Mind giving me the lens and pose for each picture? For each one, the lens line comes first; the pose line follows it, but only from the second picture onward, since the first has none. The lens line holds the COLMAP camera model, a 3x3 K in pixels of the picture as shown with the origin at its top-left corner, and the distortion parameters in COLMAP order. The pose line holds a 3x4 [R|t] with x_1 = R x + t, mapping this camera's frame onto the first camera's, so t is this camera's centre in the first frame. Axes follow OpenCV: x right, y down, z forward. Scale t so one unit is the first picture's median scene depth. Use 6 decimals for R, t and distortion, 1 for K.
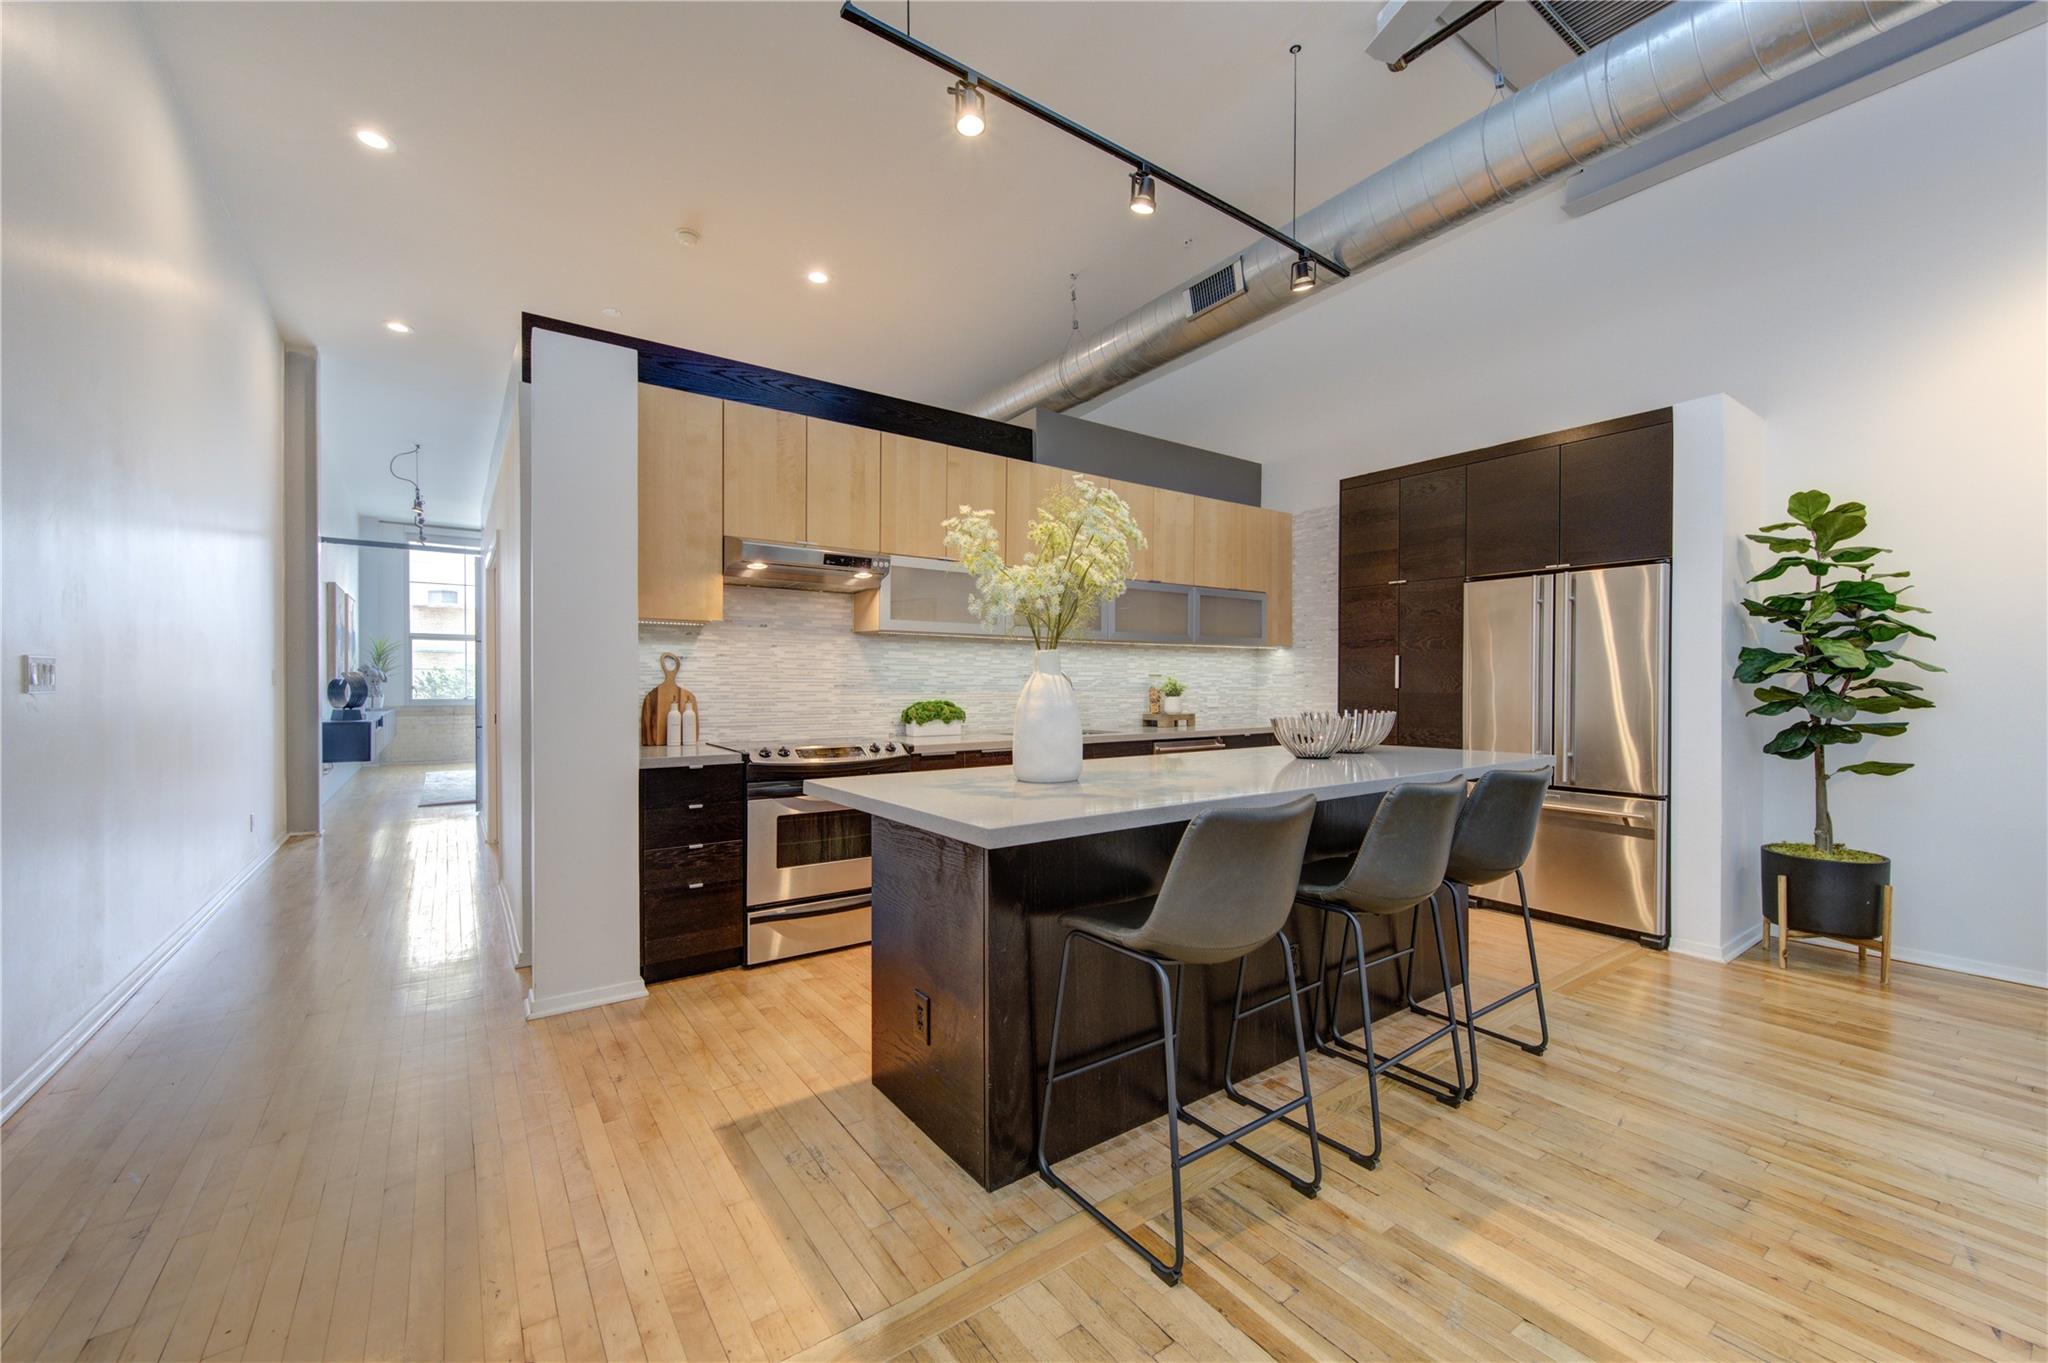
lens RADIAL K [[788.0, 0, 1043.5], [0, 788.0, 670.0], [0, 0, 1]] dist [0.001197, -0.000998]
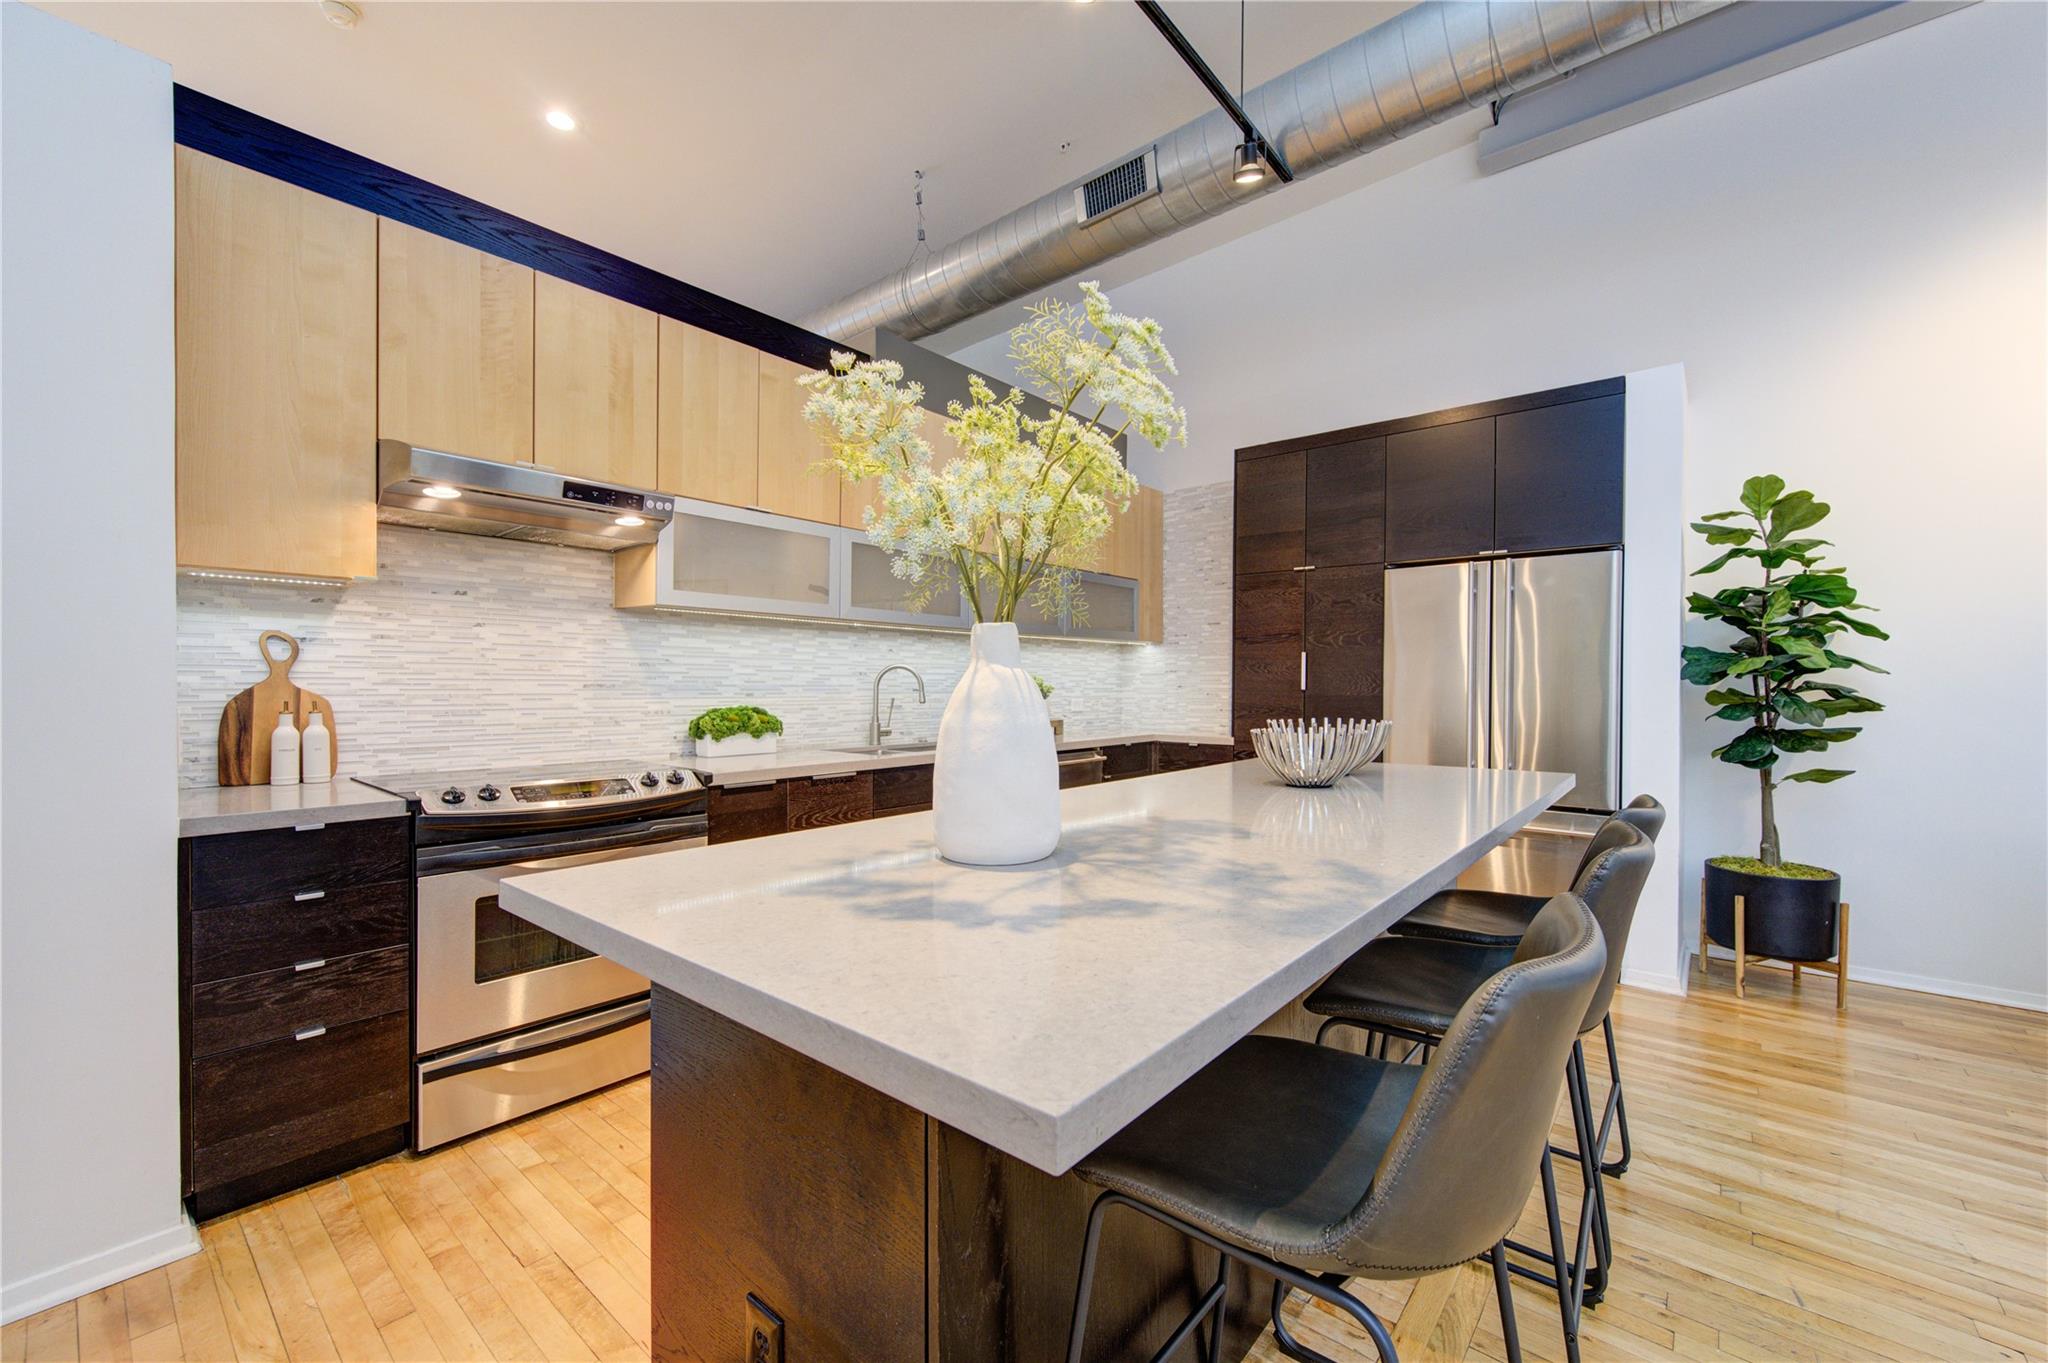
lens RADIAL K [[788.0, 0, 1040.6], [0, 788.0, 680.2], [0, 0, 1]] dist [0.001197, -0.000998]
pose [[0.966775, 0.003475, 0.255606, -0.063773], [-0.006635, 0.999912, 0.011503, 0.005163], [-0.255543, -0.012817, 0.966713, 0.266766]]
